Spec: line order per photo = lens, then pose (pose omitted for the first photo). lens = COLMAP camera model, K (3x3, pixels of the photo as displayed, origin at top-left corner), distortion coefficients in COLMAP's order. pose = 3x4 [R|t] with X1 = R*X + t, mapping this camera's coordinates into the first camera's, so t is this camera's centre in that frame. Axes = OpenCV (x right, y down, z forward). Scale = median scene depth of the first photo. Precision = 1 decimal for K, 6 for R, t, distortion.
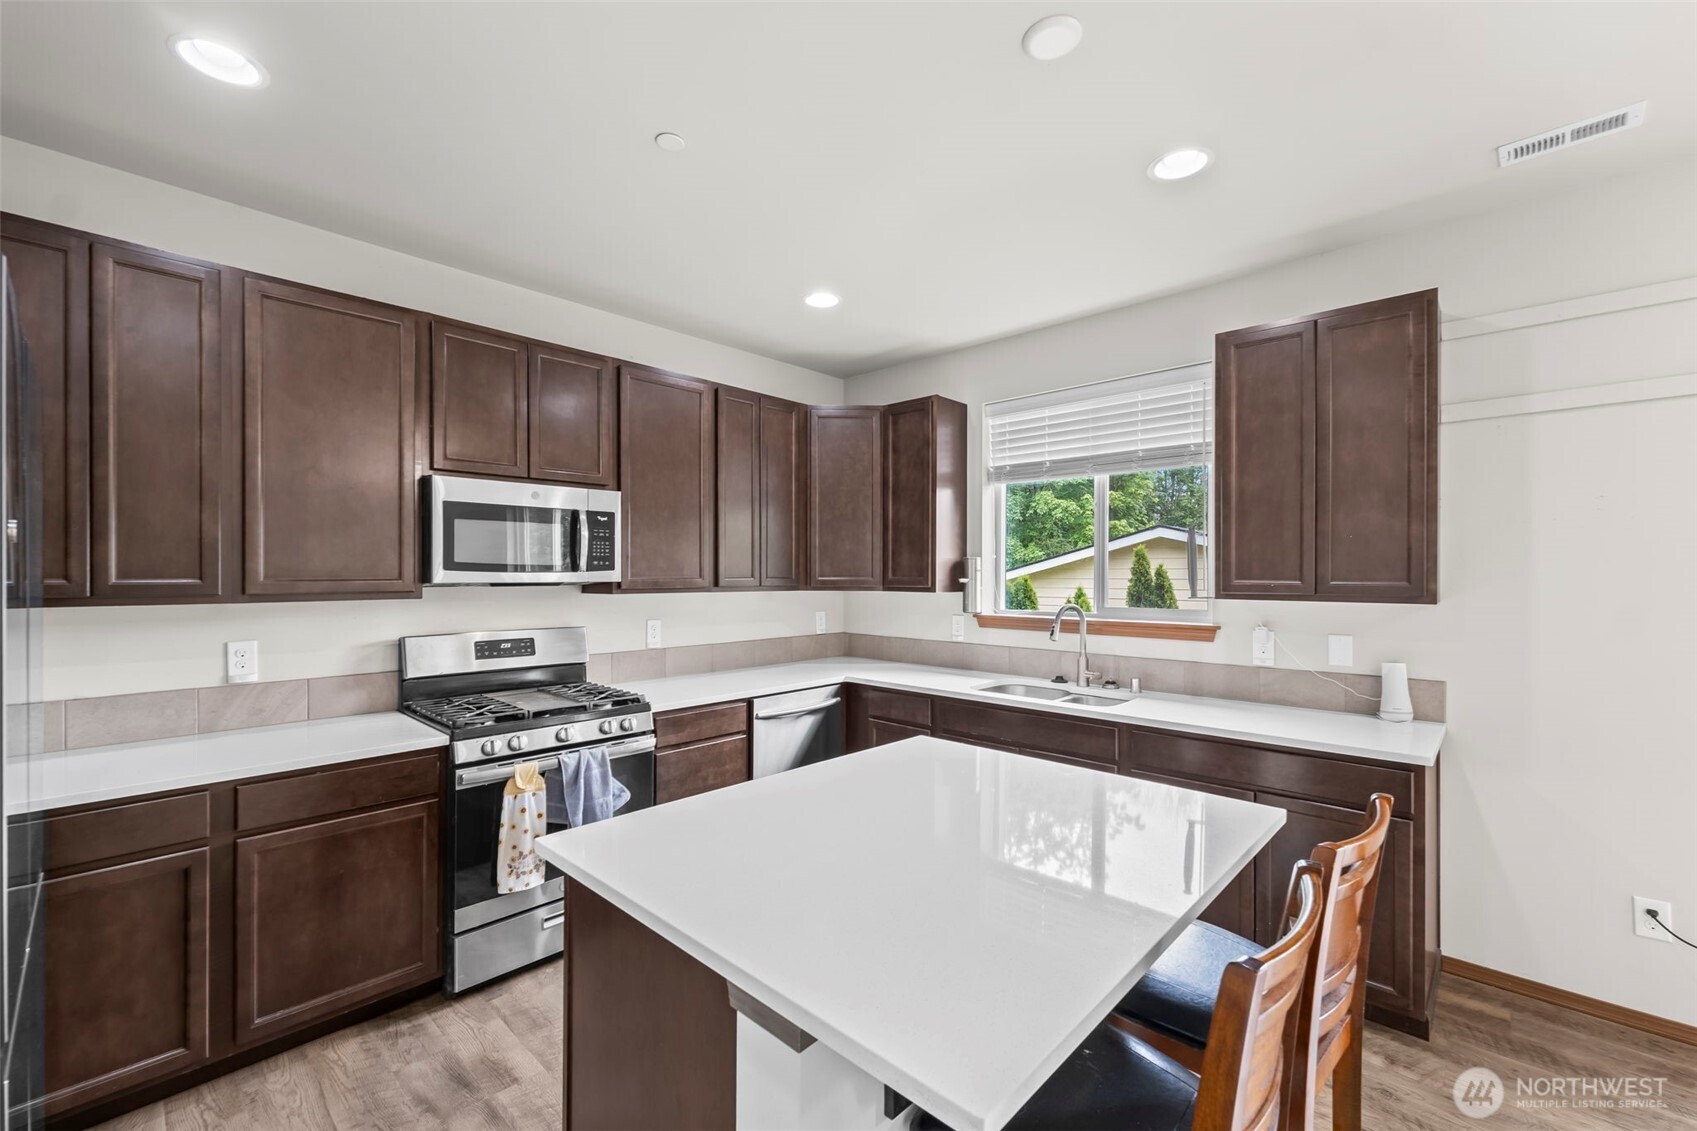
lens RADIAL K [[703.5, 0, 849.4], [0, 703.5, 576.7], [0, 0, 1]] dist [0.000372, 0.000705]
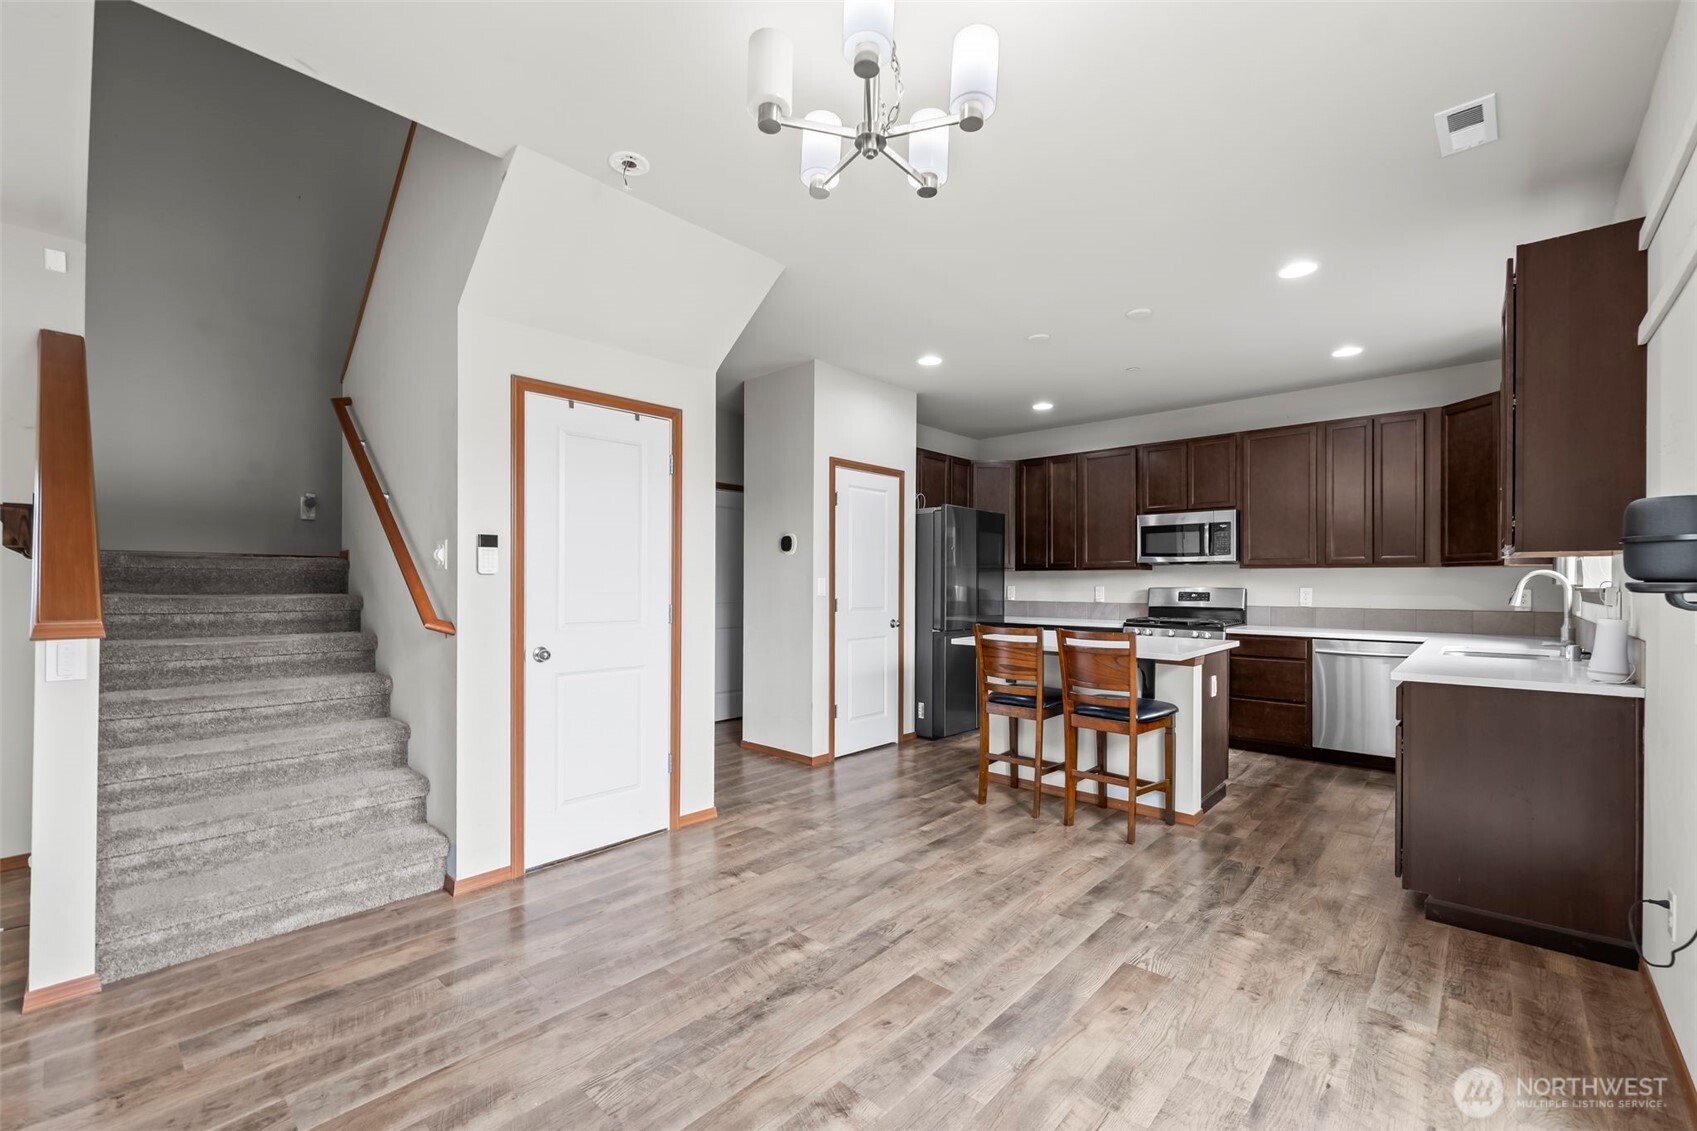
lens RADIAL K [[708.3, 0, 844.5], [0, 708.3, 583.6], [0, 0, 1]] dist [-0.000957, -0.000146]
pose [[0.016367, -0.000315, -0.999866, 1.430038], [-0.006871, 0.999976, -0.000428, 0.071938], [0.999842, 0.006878, 0.016365, -0.000324]]
